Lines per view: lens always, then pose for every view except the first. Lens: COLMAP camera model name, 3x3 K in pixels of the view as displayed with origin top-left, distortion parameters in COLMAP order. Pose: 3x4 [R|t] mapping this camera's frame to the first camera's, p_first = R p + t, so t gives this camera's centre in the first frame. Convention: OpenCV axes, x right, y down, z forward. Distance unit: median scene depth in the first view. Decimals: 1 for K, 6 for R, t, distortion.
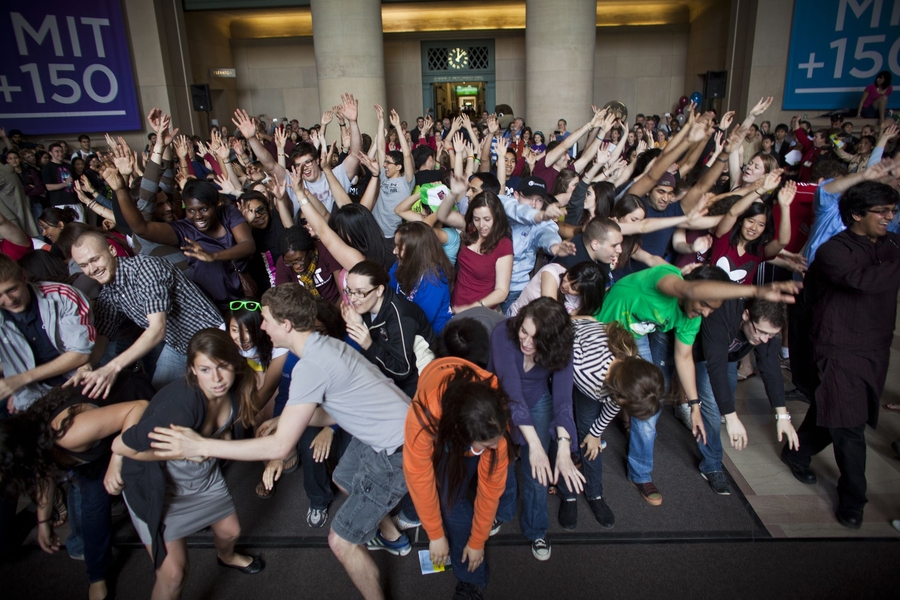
lens RADIAL K [[608.7, 0, 450.0], [0, 608.7, 300.0], [0, 0, 1]] dist [-0.075164, 0.062869]
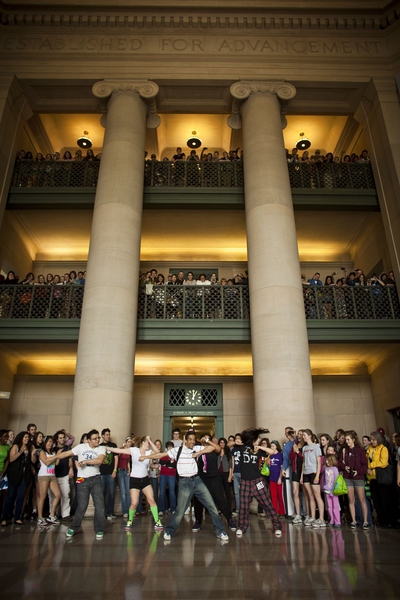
lens RADIAL K [[423.6, 0, 200.0], [0, 423.6, 300.0], [0, 0, 1]] dist [-0.064782, 0.000092]
pose [[0.998563, 0.043359, 0.031489, -0.009490], [-0.013291, 0.769672, -0.638301, 0.004425], [-0.051912, 0.636966, 0.769142, 0.197098]]
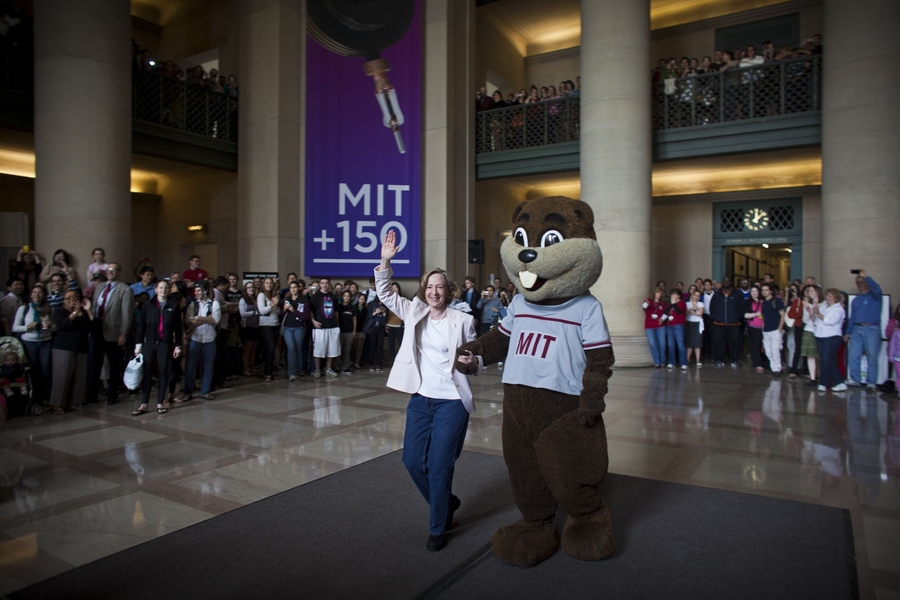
lens RADIAL K [[608.7, 0, 450.0], [0, 608.7, 300.0], [0, 0, 1]] dist [-0.075164, 0.062869]
pose [[0.863031, 0.038730, -0.503664, 0.076071], [-0.180197, 0.955065, -0.235328, 0.008164], [0.471918, 0.293854, 0.831230, 0.075245]]
